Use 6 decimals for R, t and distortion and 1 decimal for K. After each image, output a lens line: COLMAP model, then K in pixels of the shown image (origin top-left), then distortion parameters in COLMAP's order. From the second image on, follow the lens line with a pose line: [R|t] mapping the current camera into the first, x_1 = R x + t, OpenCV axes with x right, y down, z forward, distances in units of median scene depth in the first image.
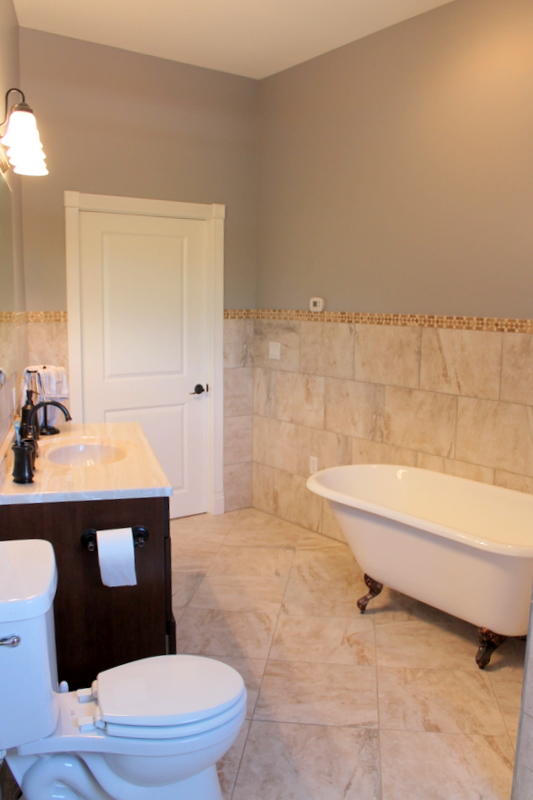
lens RADIAL K [[698.6, 0, 266.5], [0, 698.6, 400.0], [0, 0, 1]] dist [-0.141417, 0.092728]
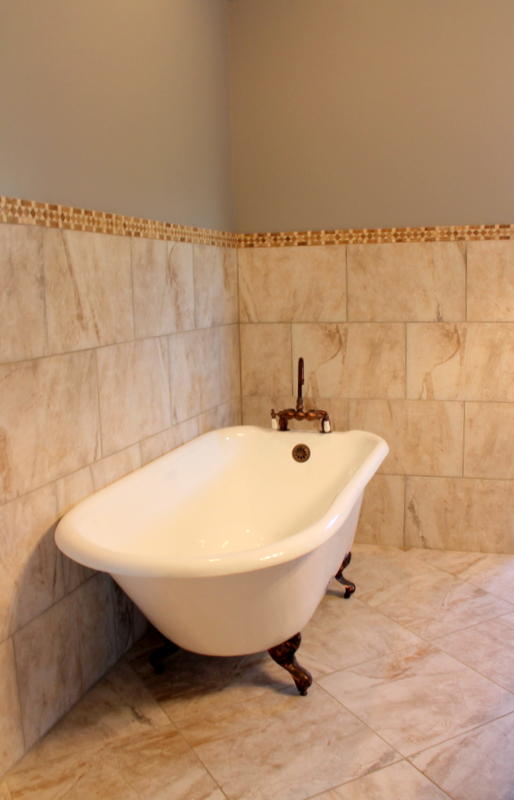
lens RADIAL K [[773.4, 0, 257.0], [0, 773.4, 400.0], [0, 0, 1]] dist [-0.109570, 0.020572]
pose [[-0.591995, -0.117047, 0.797397, -0.322207], [0.132018, 0.961951, 0.239212, -0.101127], [-0.795056, 0.246883, -0.554018, 1.264362]]
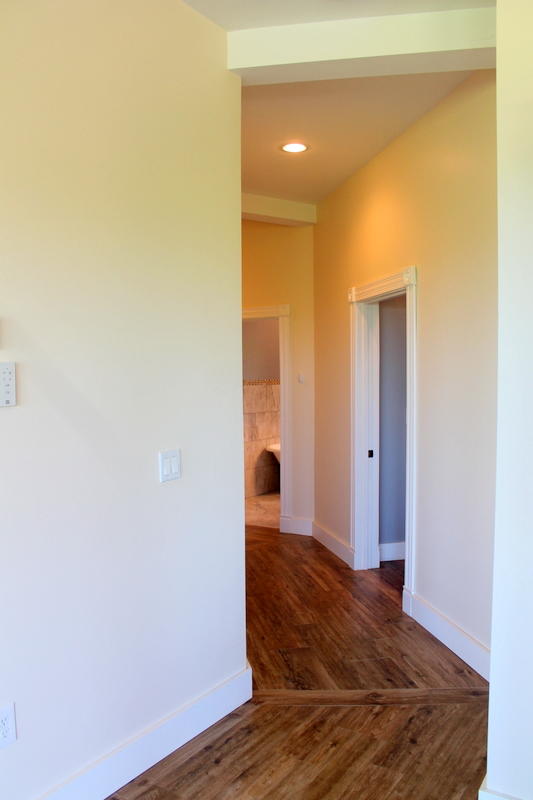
lens RADIAL K [[698.6, 0, 266.5], [0, 698.6, 400.0], [0, 0, 1]] dist [-0.141417, 0.092728]
pose [[-0.365546, -0.042315, 0.929831, -2.064537], [0.129380, 0.986959, 0.095778, -0.294176], [-0.921757, 0.155313, -0.355304, 1.935463]]
